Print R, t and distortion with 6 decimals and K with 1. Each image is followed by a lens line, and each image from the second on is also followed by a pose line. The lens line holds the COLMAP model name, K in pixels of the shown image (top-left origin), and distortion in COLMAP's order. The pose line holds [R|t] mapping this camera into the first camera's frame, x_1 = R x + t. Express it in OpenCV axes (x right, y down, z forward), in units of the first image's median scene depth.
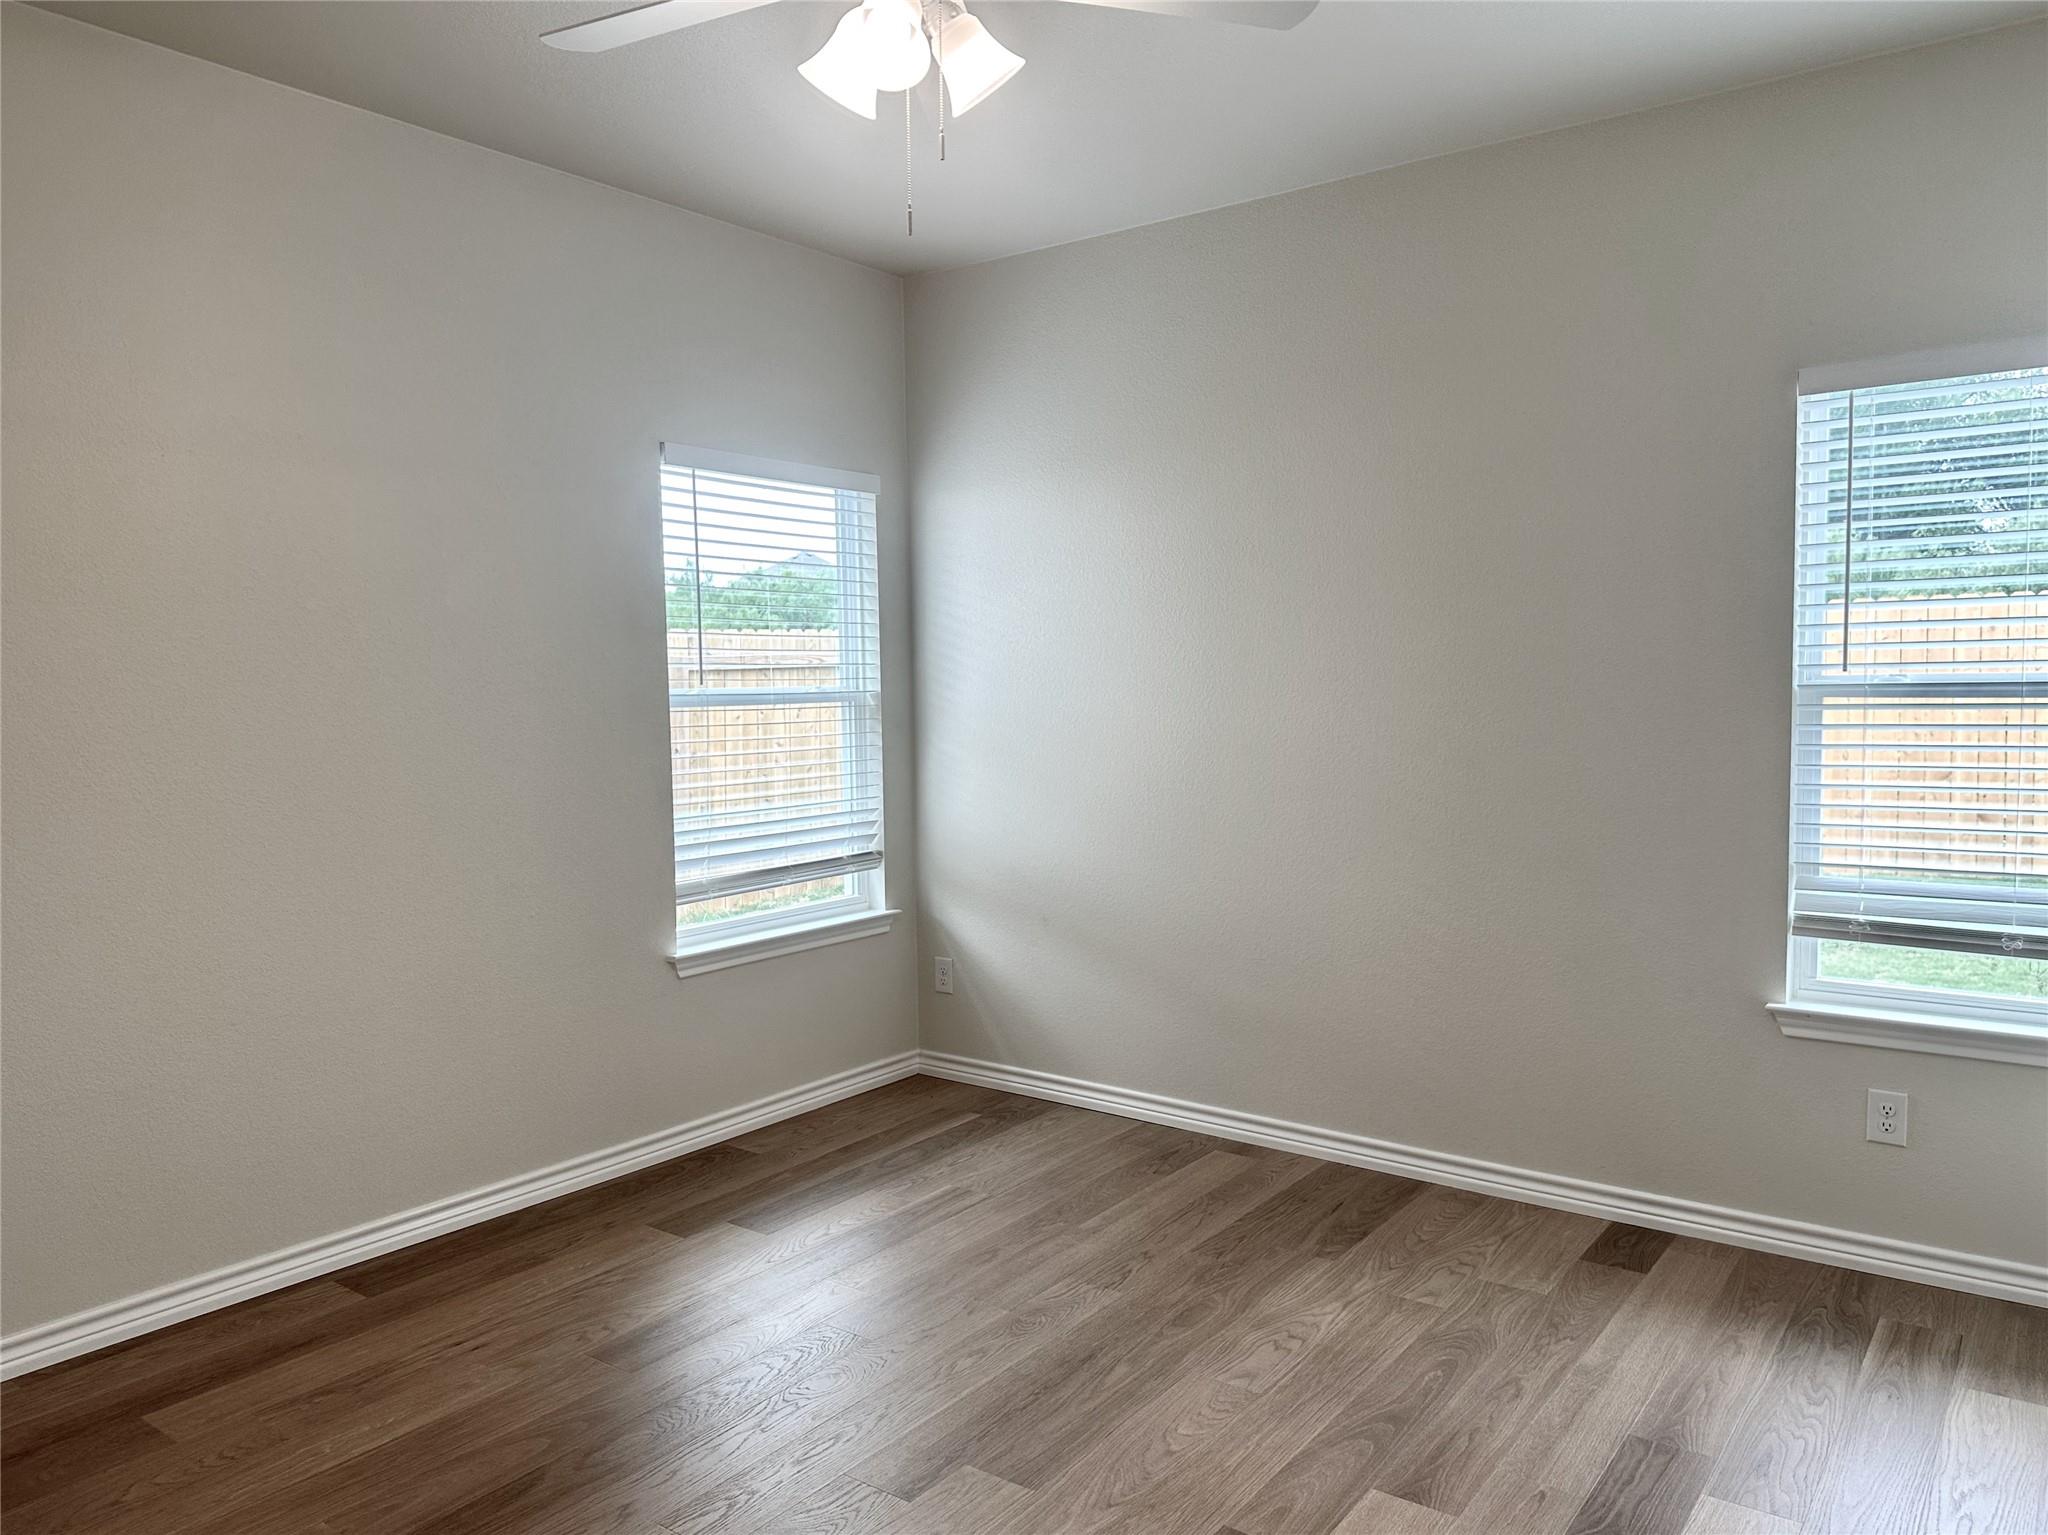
lens RADIAL K [[1436.6, 0, 1024.0], [0, 1436.6, 767.5], [0, 0, 1]] dist [0.026888, -0.030106]
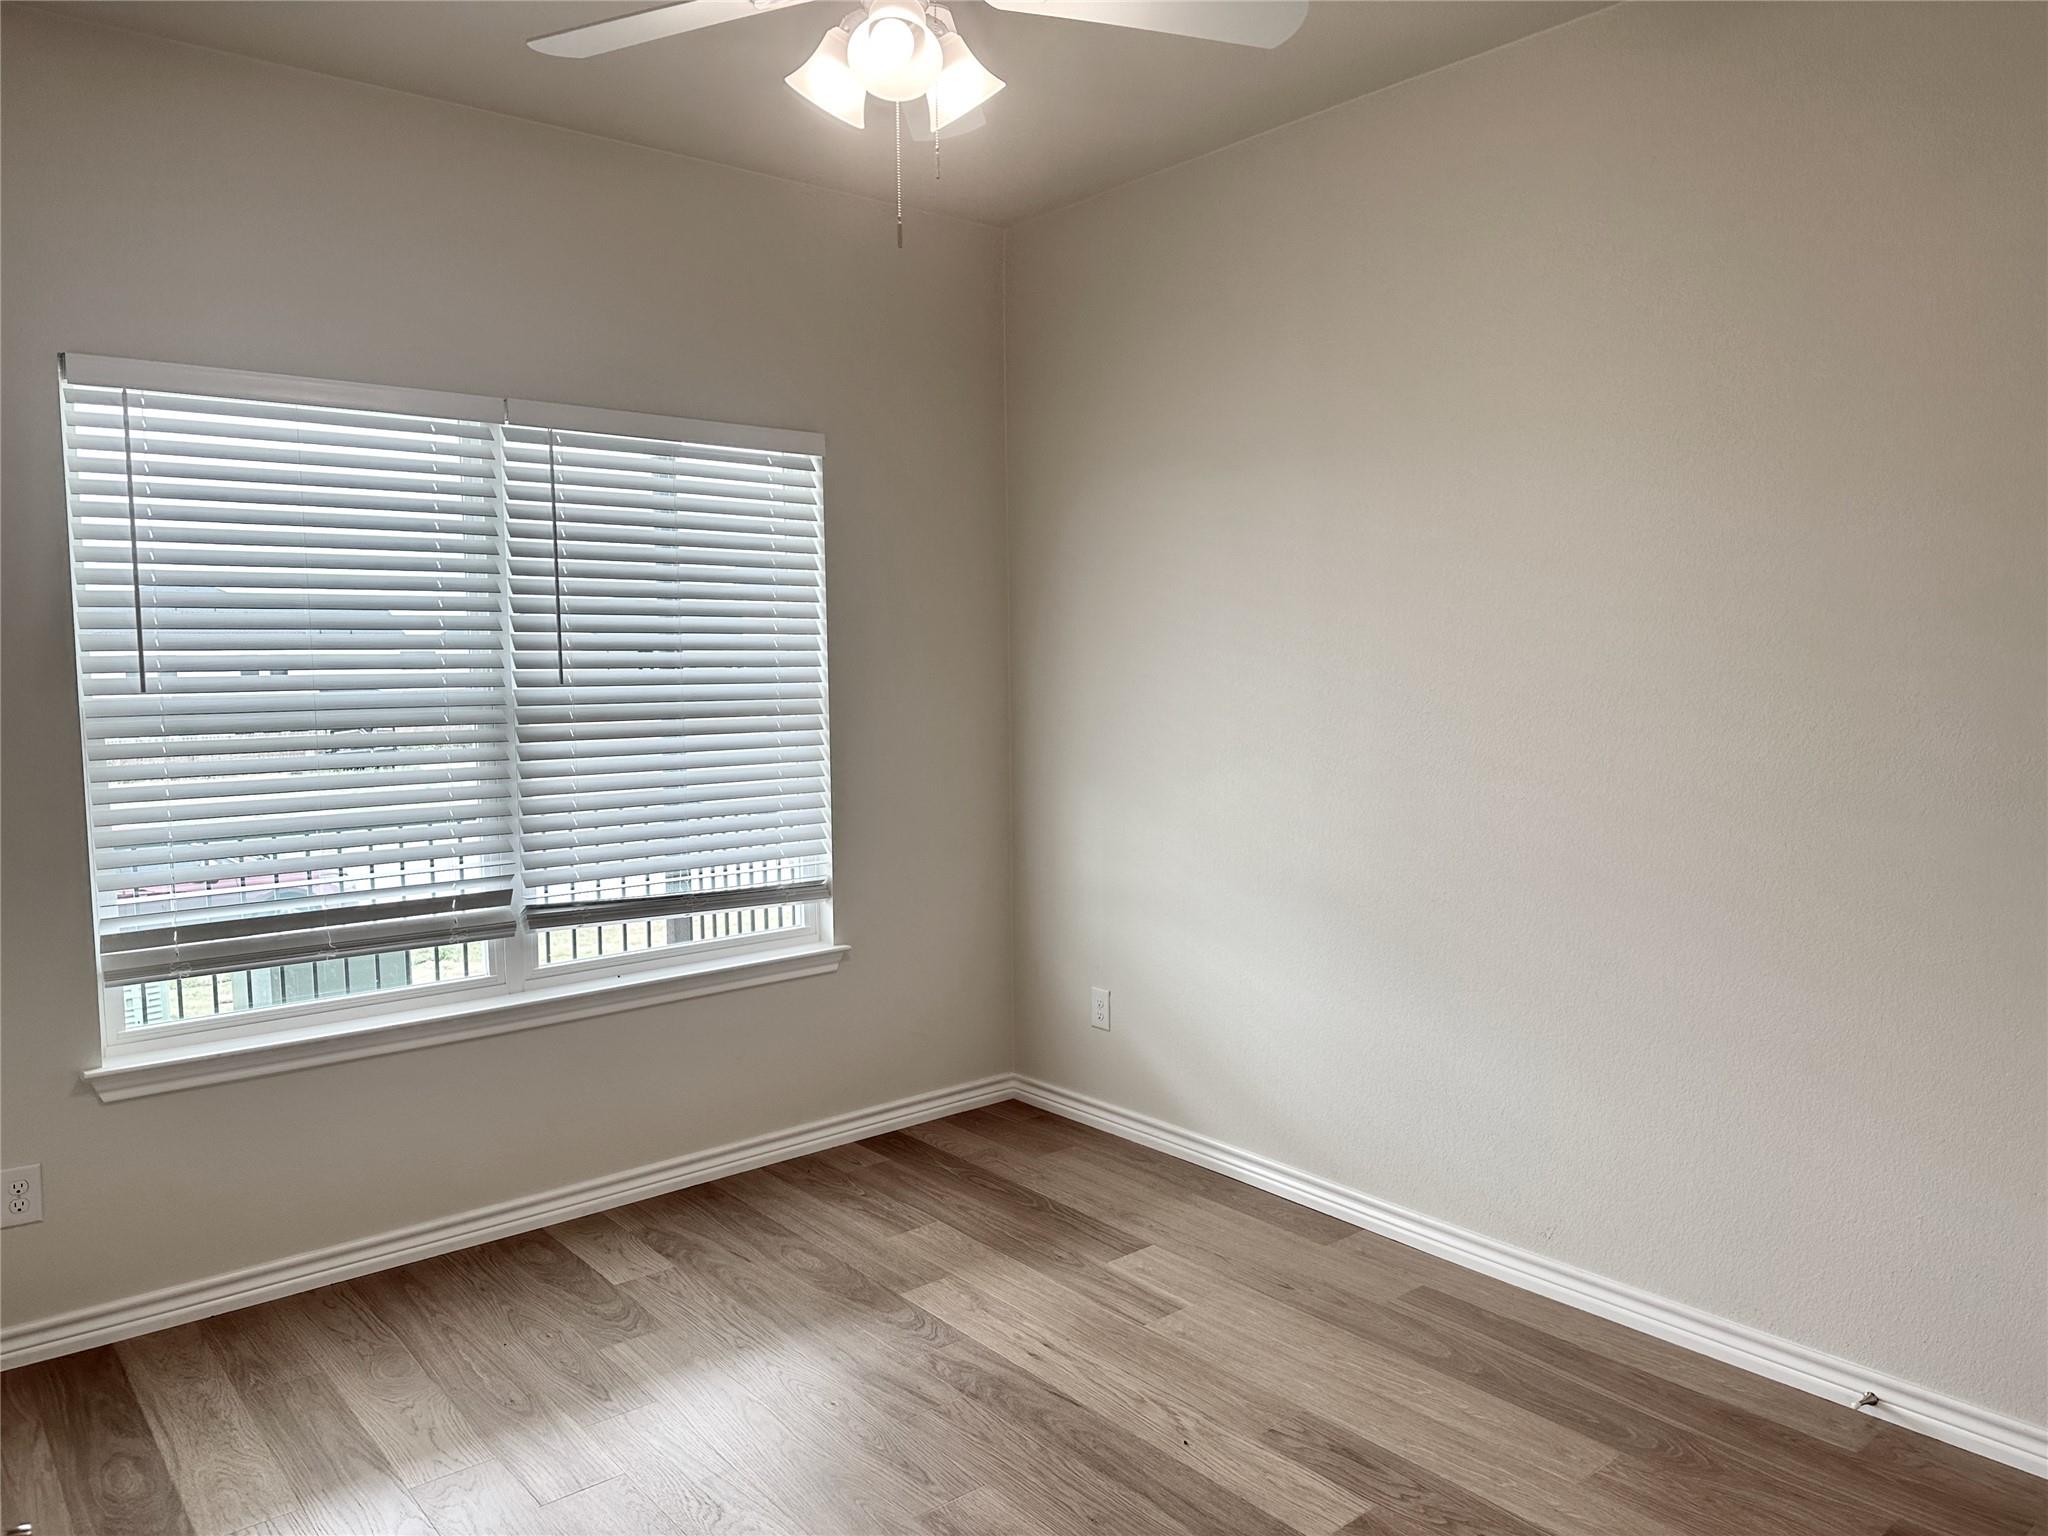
lens RADIAL K [[1436.6, 0, 1024.0], [0, 1436.6, 768.0], [0, 0, 1]] dist [0.026888, -0.030106]
pose [[0.986650, 0.028137, -0.160405, 0.151142], [-0.027029, 0.999593, 0.009088, -0.018412], [0.160595, -0.004632, 0.987009, 0.165997]]
